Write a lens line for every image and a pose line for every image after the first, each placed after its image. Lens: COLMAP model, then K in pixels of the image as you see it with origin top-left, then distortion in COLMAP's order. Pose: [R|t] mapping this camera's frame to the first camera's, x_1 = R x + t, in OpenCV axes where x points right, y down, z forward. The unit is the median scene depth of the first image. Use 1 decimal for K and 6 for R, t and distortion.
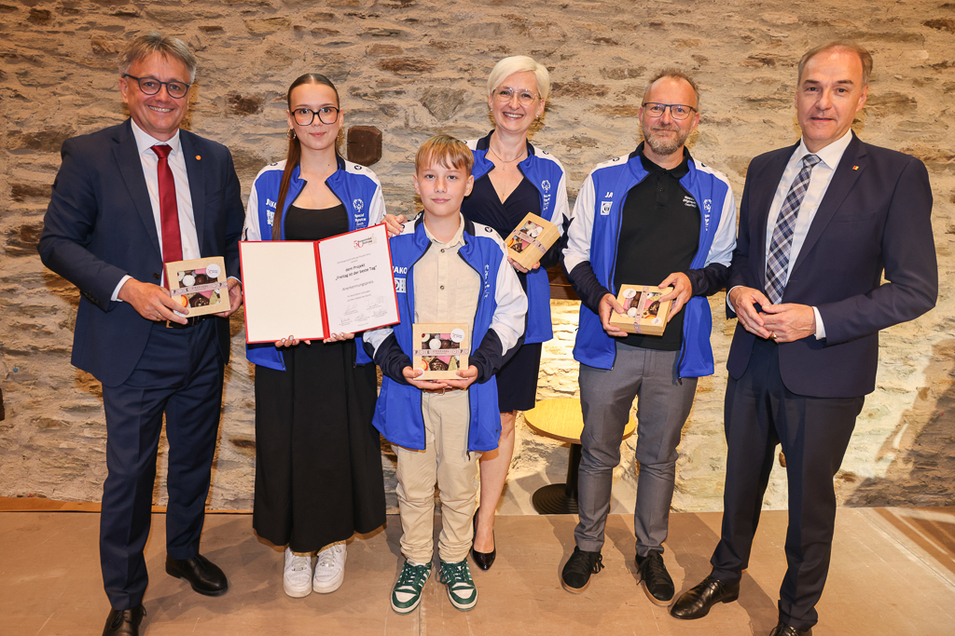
lens RADIAL K [[670.1, 0, 473.6], [0, 670.1, 320.9], [0, 0, 1]] dist [-0.118693, 0.090831]
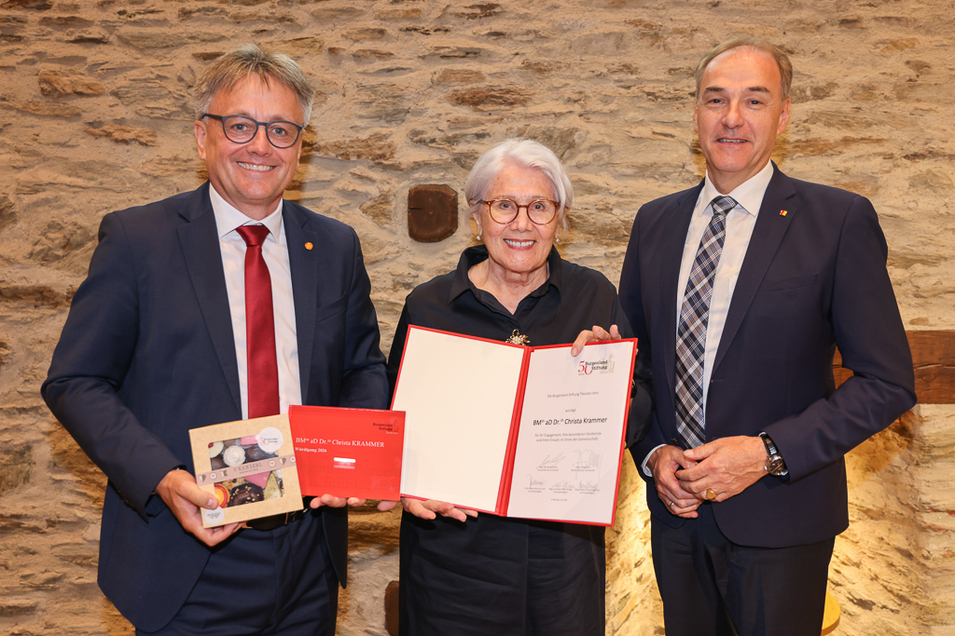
lens RADIAL K [[891.0, 0, 471.8], [0, 891.0, 320.7], [0, 0, 1]] dist [-0.065582, 0.134289]
pose [[0.998802, -0.037832, -0.031036, -0.101705], [0.033599, 0.991319, -0.127109, -0.032353], [0.035576, 0.125914, 0.991403, 0.092045]]
